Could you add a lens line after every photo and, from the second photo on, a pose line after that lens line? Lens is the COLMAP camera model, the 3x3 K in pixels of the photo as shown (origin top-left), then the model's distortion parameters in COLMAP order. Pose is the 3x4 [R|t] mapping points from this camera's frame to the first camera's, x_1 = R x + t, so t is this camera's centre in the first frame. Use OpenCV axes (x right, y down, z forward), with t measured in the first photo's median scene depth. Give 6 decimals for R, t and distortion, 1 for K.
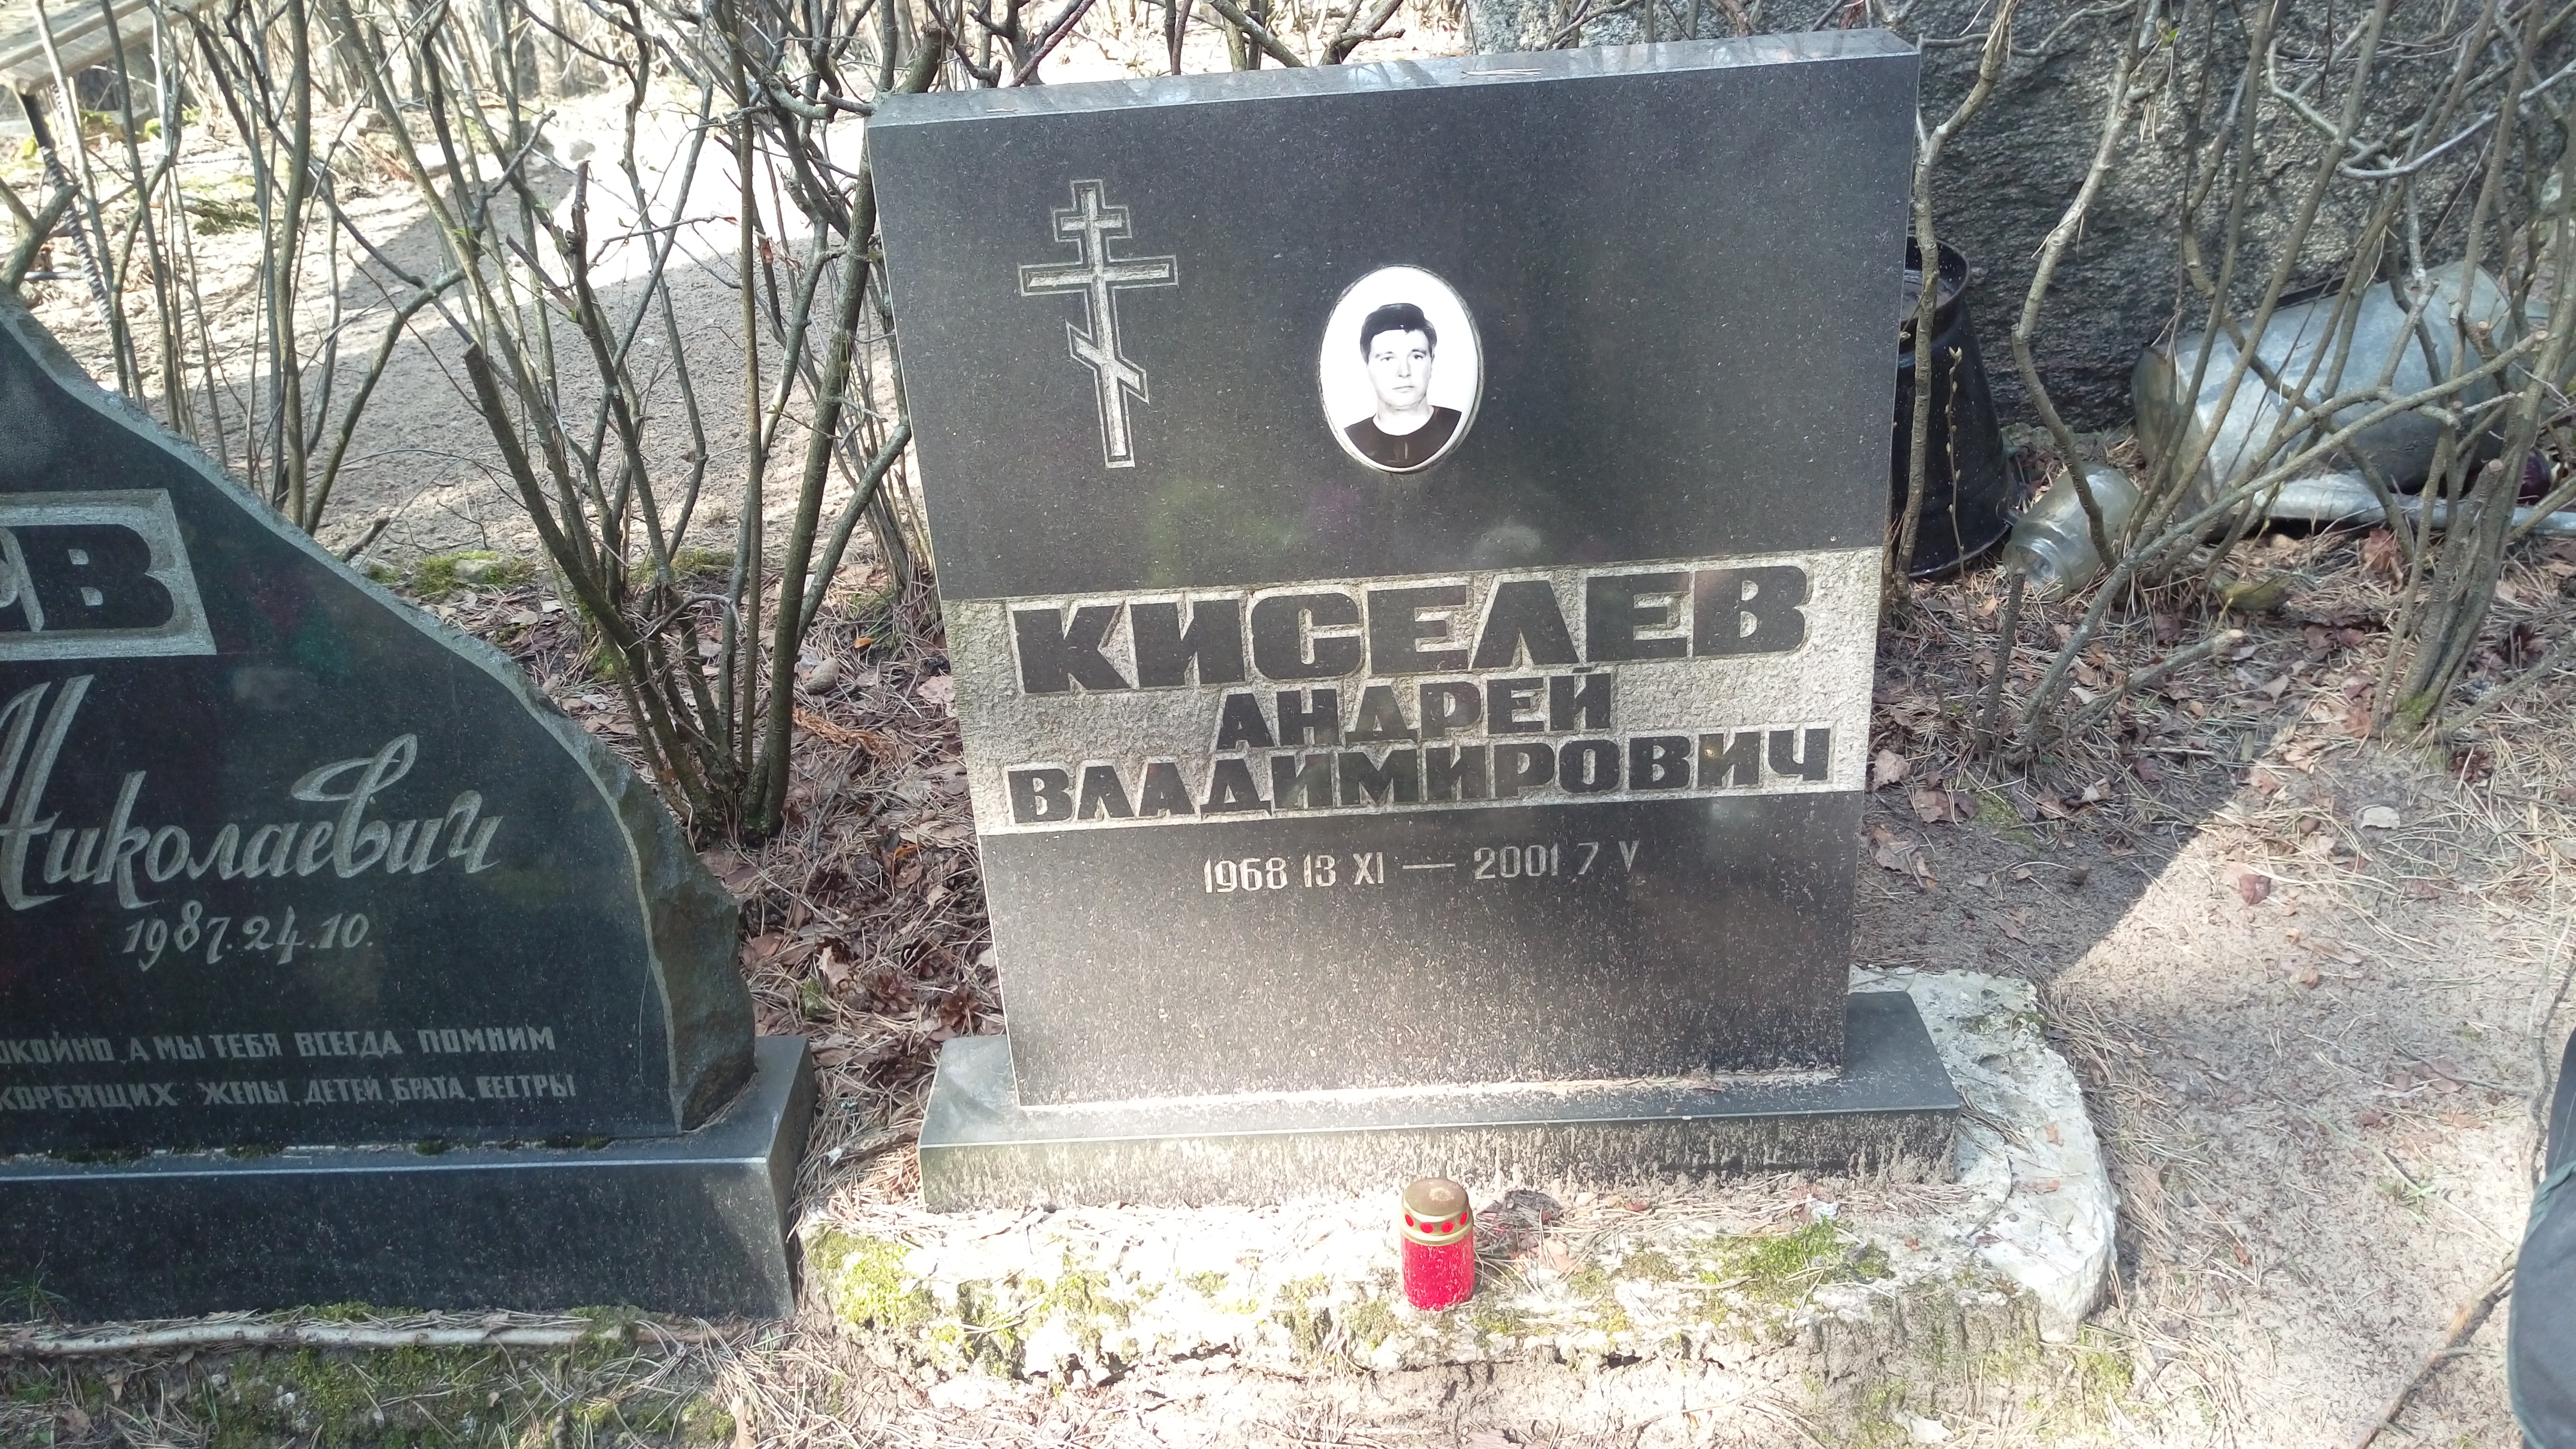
lens RADIAL K [[2166.5, 0, 1266.4], [0, 2166.5, 710.2], [0, 0, 1]] dist [0.016477, -0.021244]
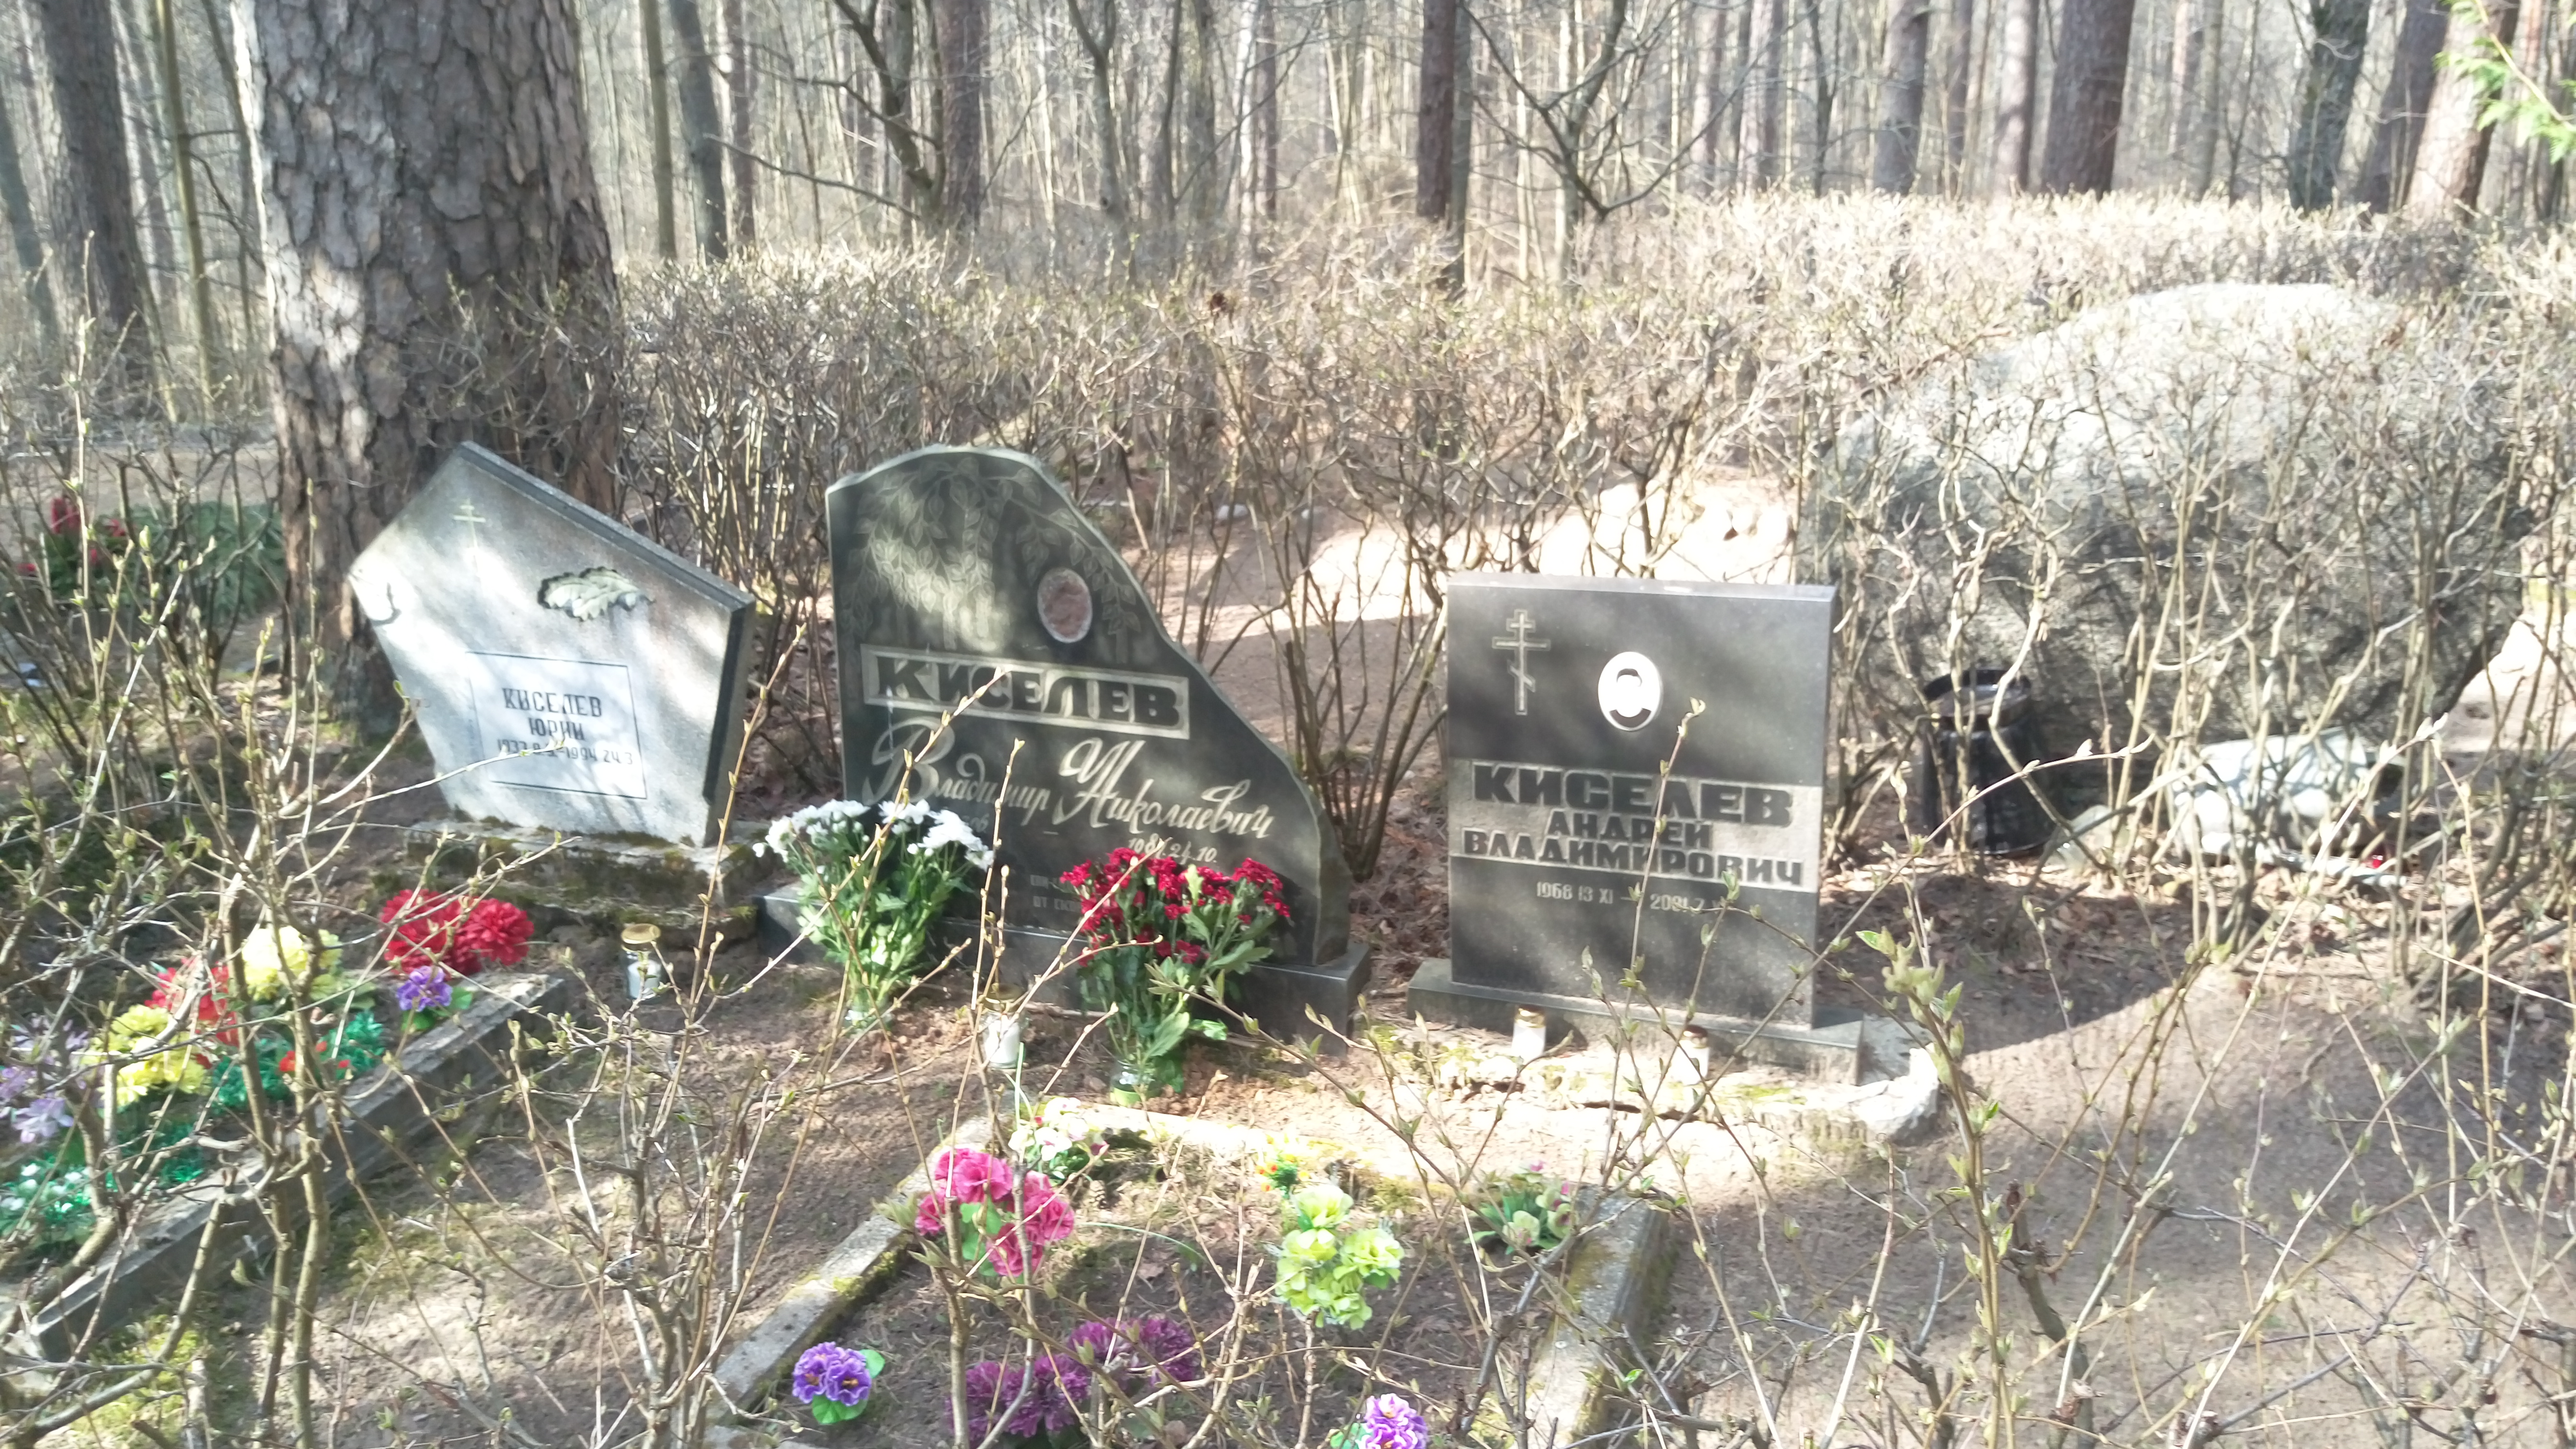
lens RADIAL K [[2166.5, 0, 1298.4], [0, 2166.5, 714.4], [0, 0, 1]] dist [0.016477, -0.021244]
pose [[0.953901, 0.128180, -0.271372, 0.357281], [-0.170761, 0.975383, -0.139532, 0.277863], [0.246806, 0.179440, 0.952307, -1.453642]]
